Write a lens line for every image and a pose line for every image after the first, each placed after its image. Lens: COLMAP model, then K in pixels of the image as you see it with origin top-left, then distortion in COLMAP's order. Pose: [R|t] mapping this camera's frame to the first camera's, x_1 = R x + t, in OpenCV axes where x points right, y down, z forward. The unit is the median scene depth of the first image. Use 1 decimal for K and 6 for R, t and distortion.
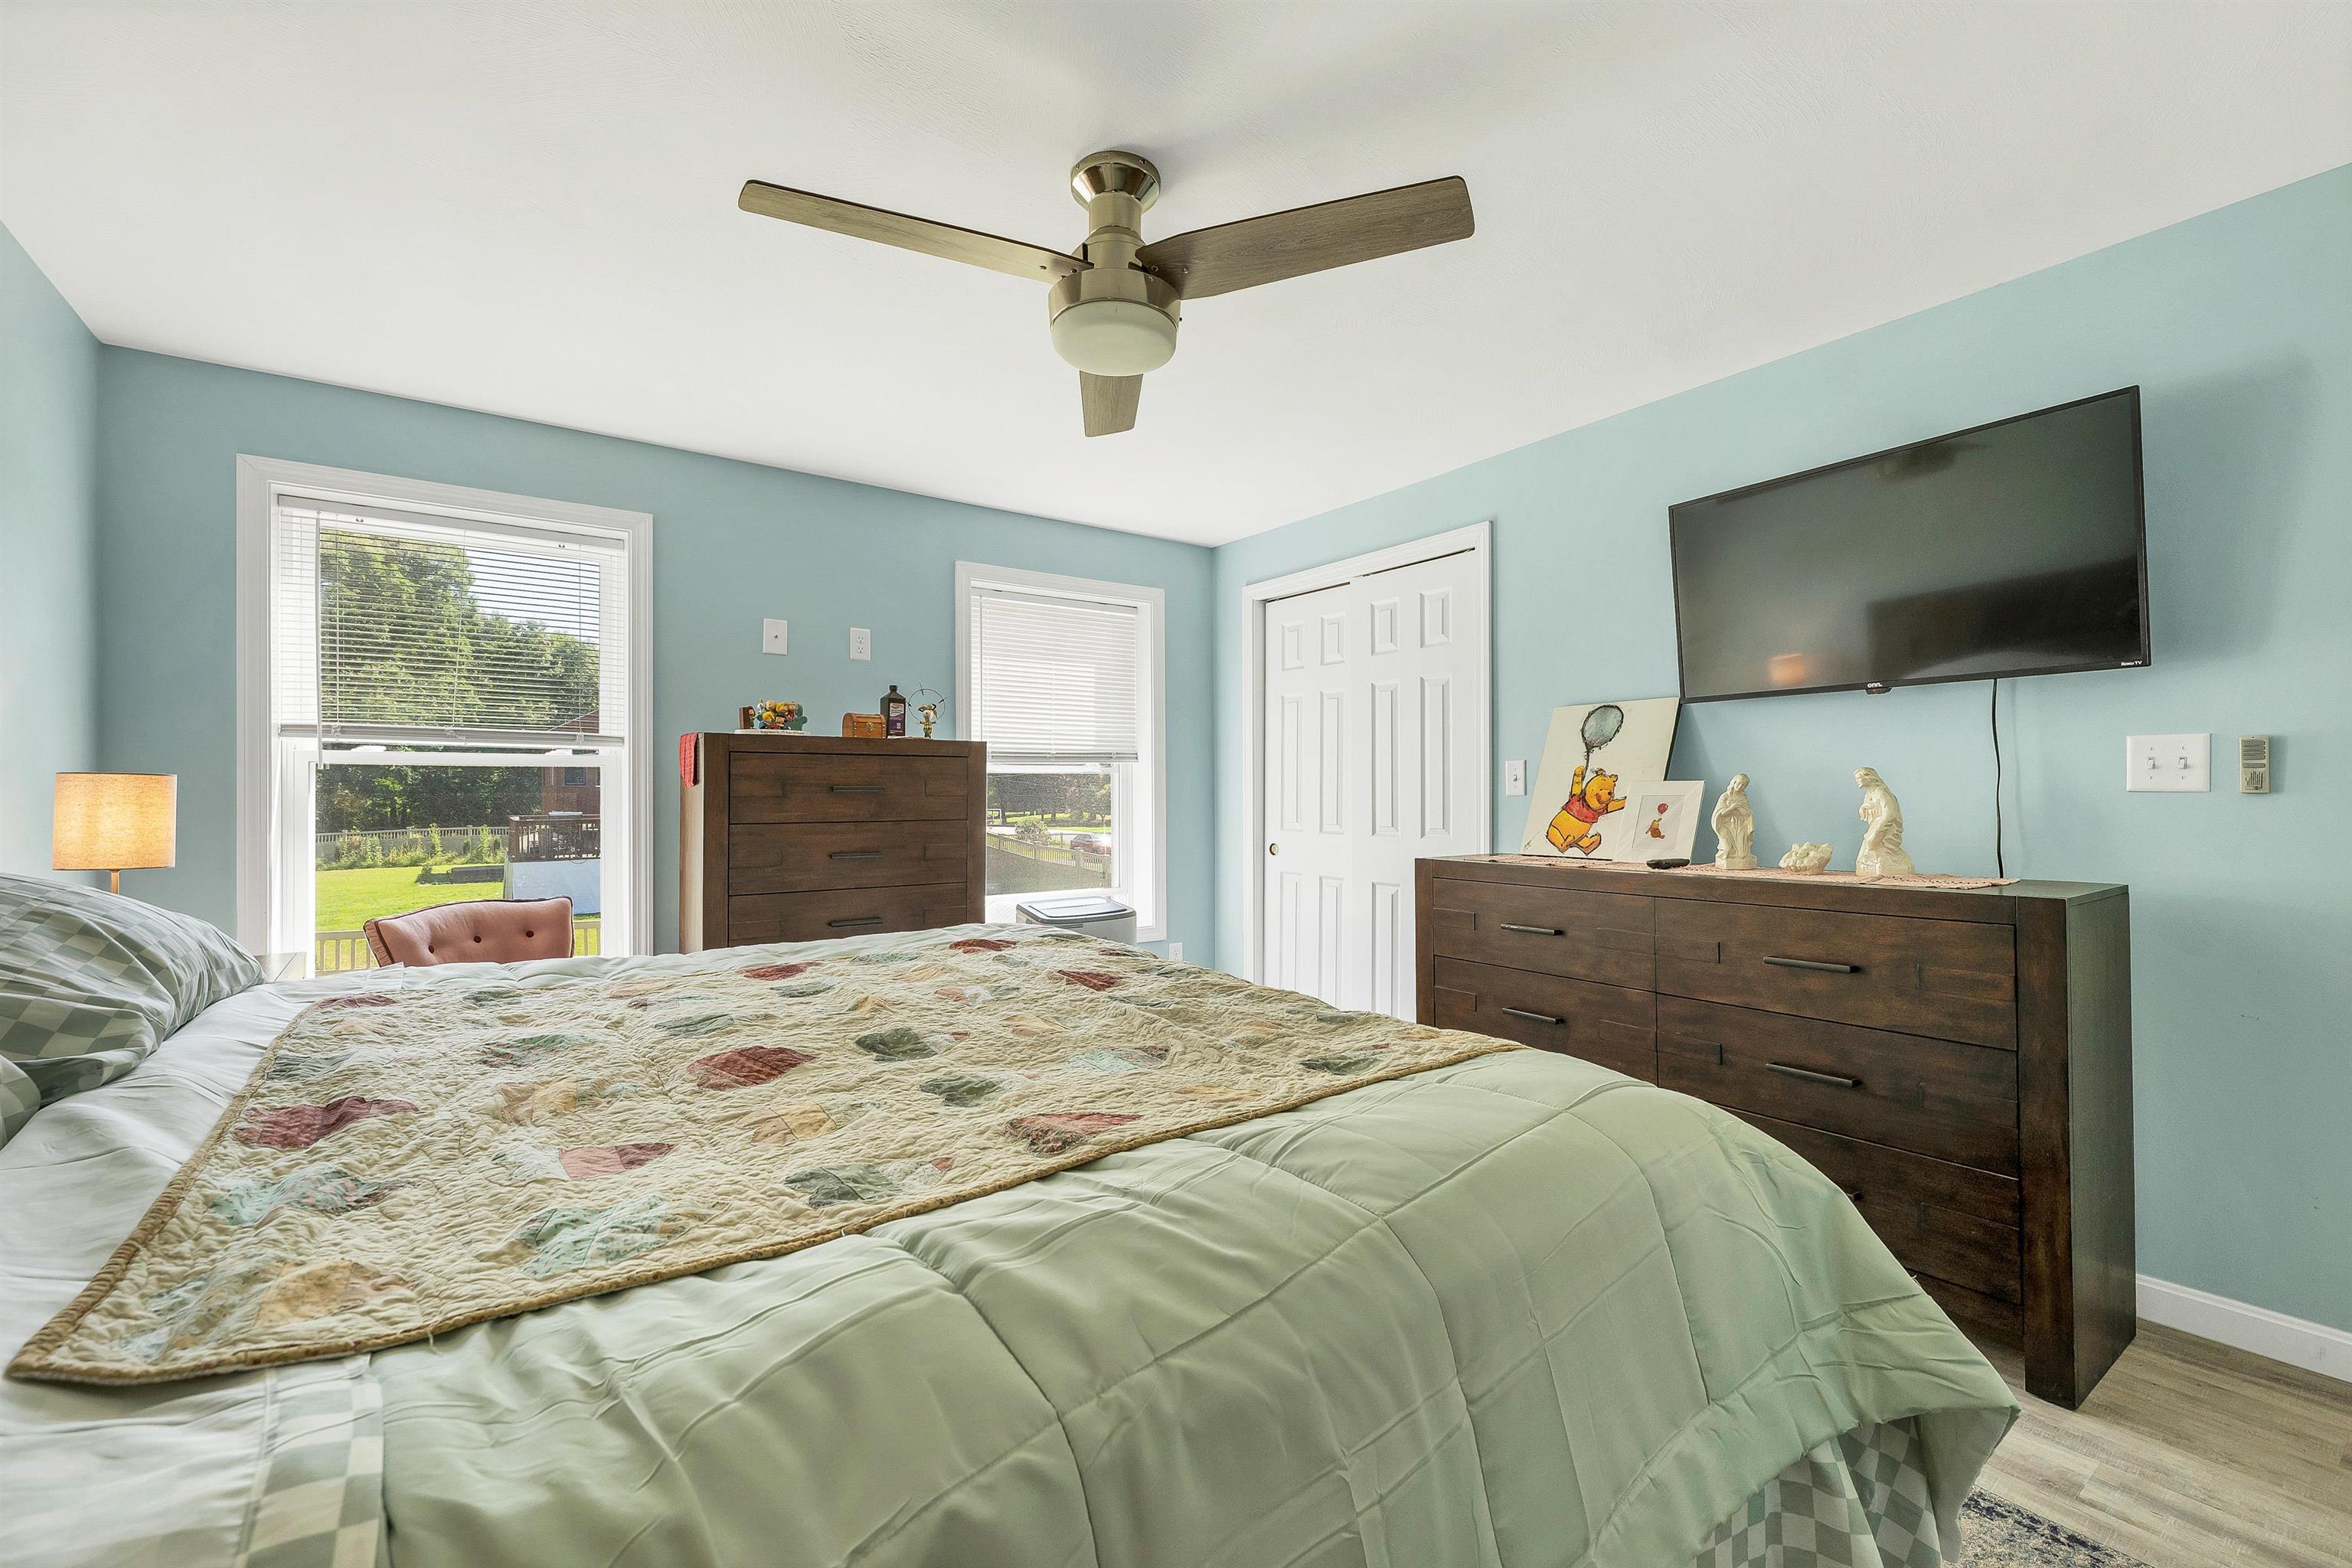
lens RADIAL K [[975.4, 0, 1172.4], [0, 975.4, 792.3], [0, 0, 1]] dist [-0.001249, -0.000079]
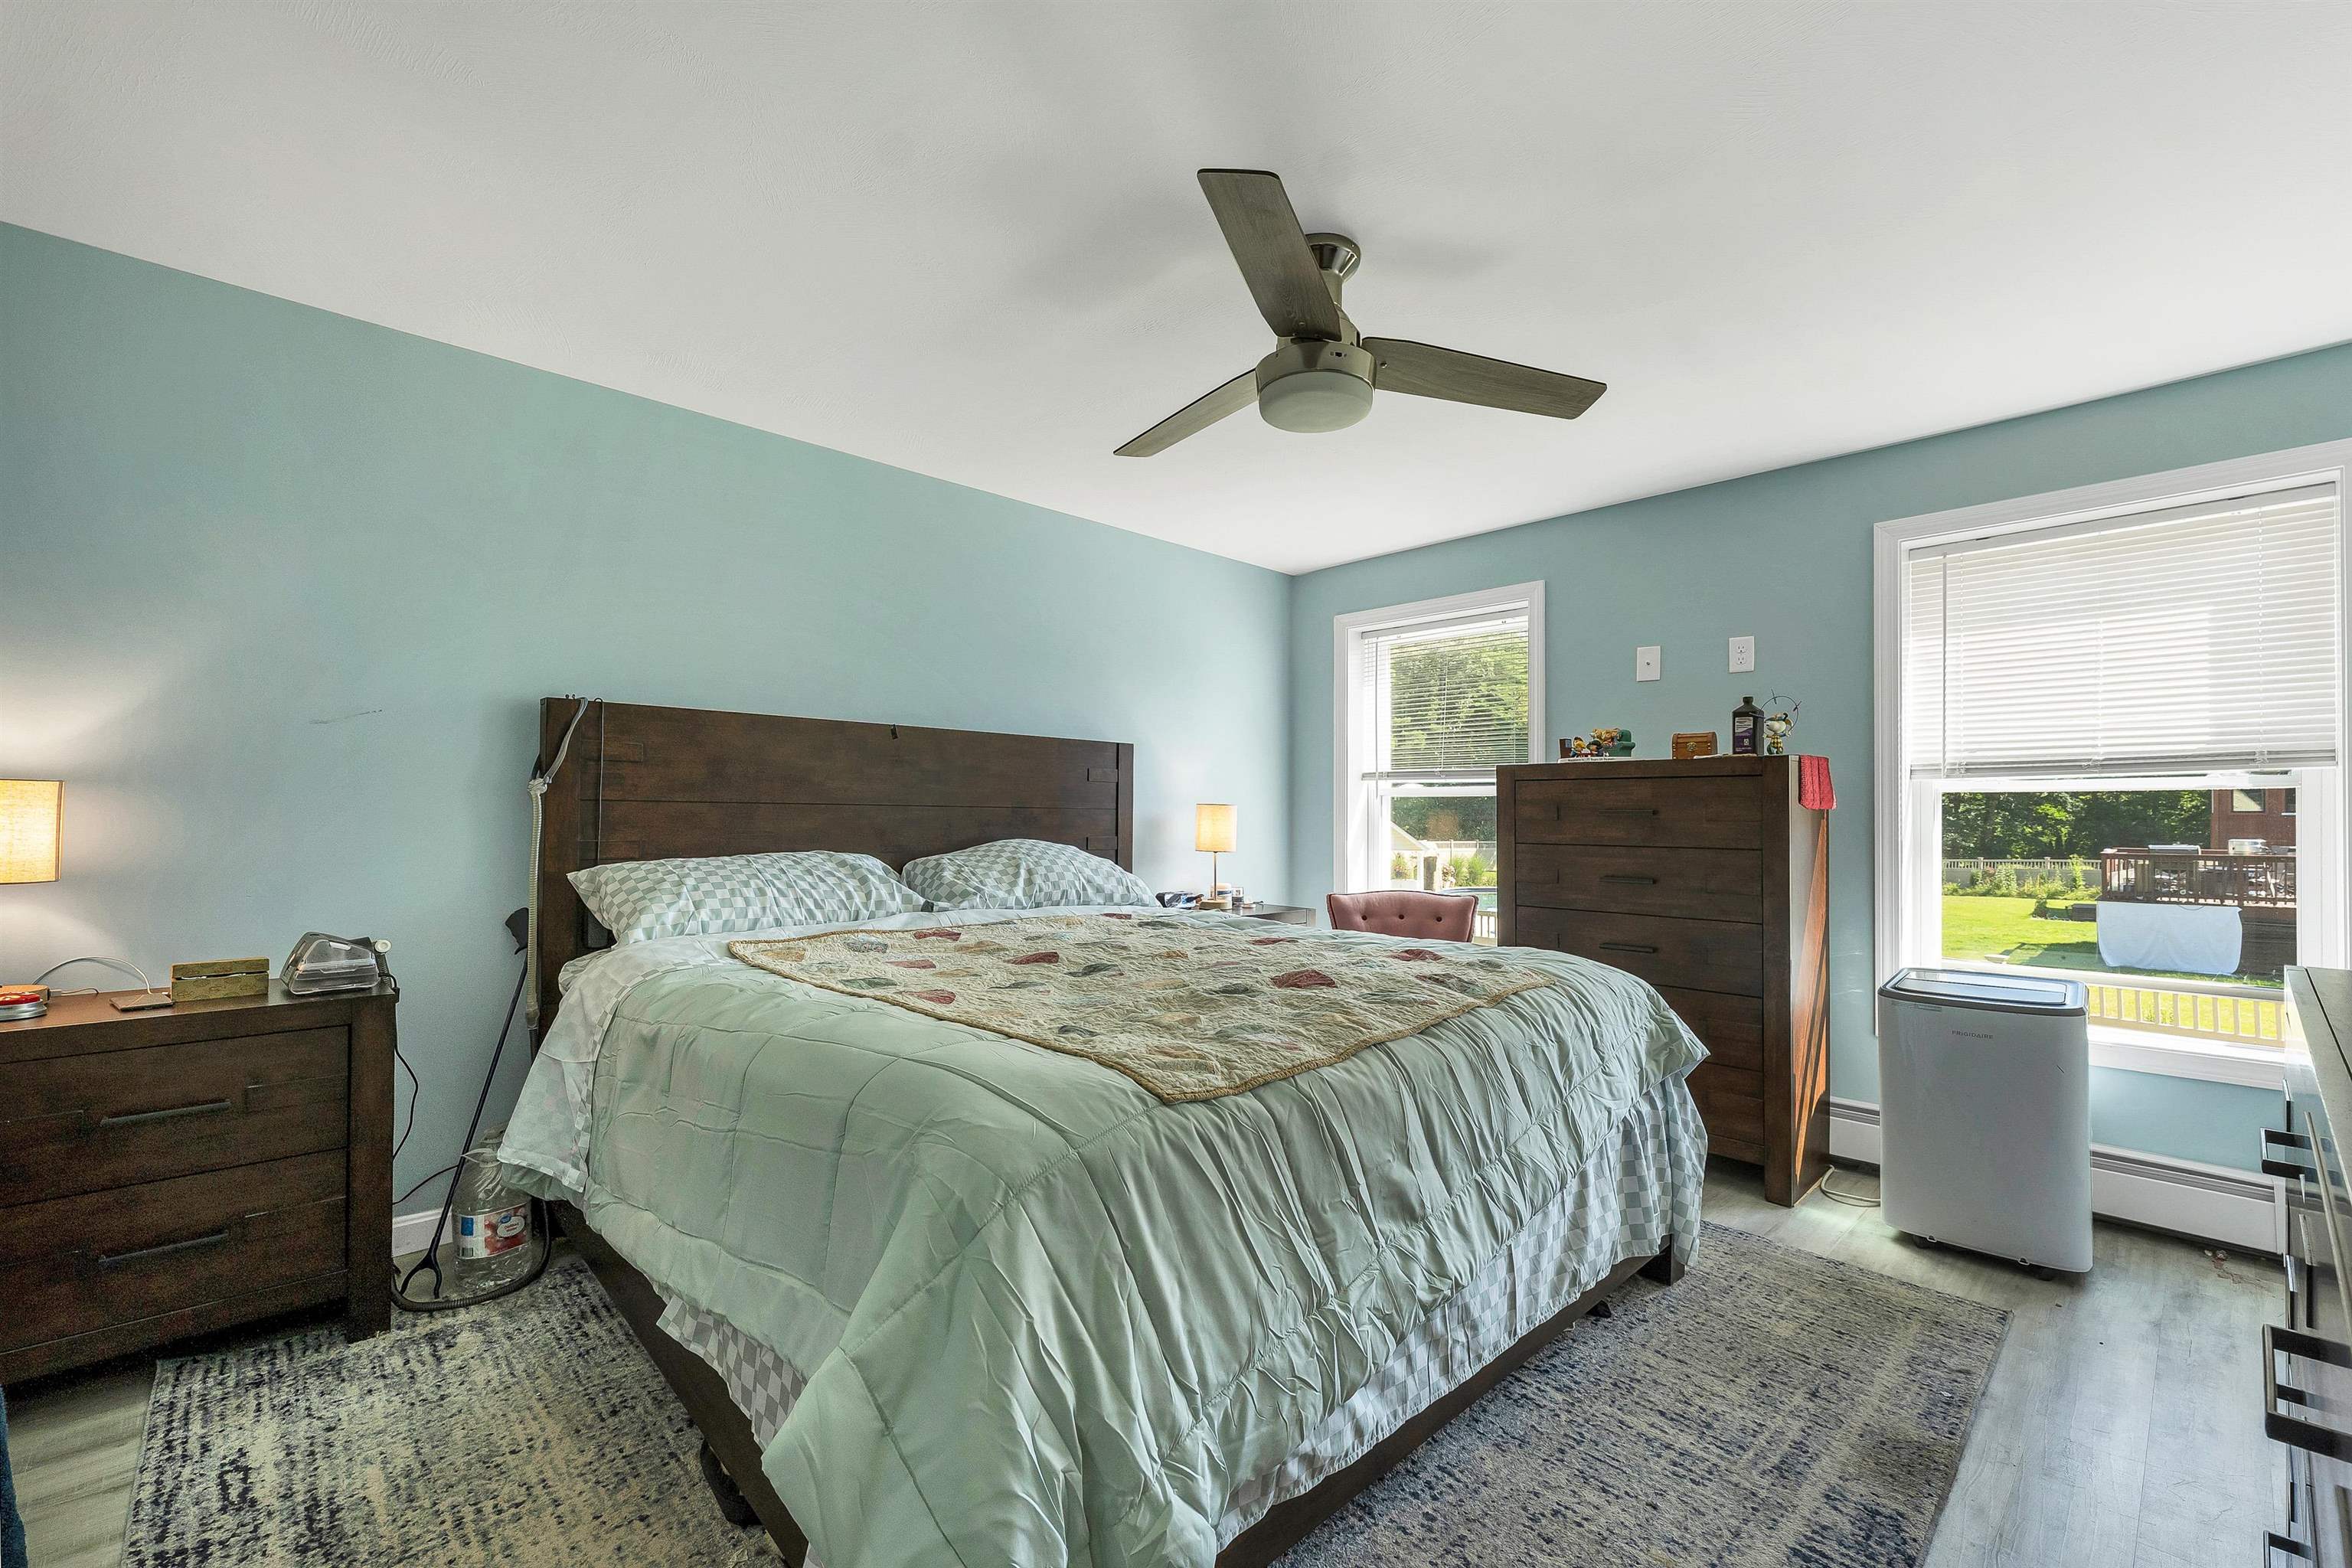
lens RADIAL K [[975.4, 0, 1172.4], [0, 975.4, 792.3], [0, 0, 1]] dist [-0.001249, -0.000079]
pose [[0.137473, -0.020754, -0.990288, 0.453817], [-0.007999, 0.999725, -0.022062, 0.000937], [0.990473, 0.010954, 0.137269, 0.314373]]
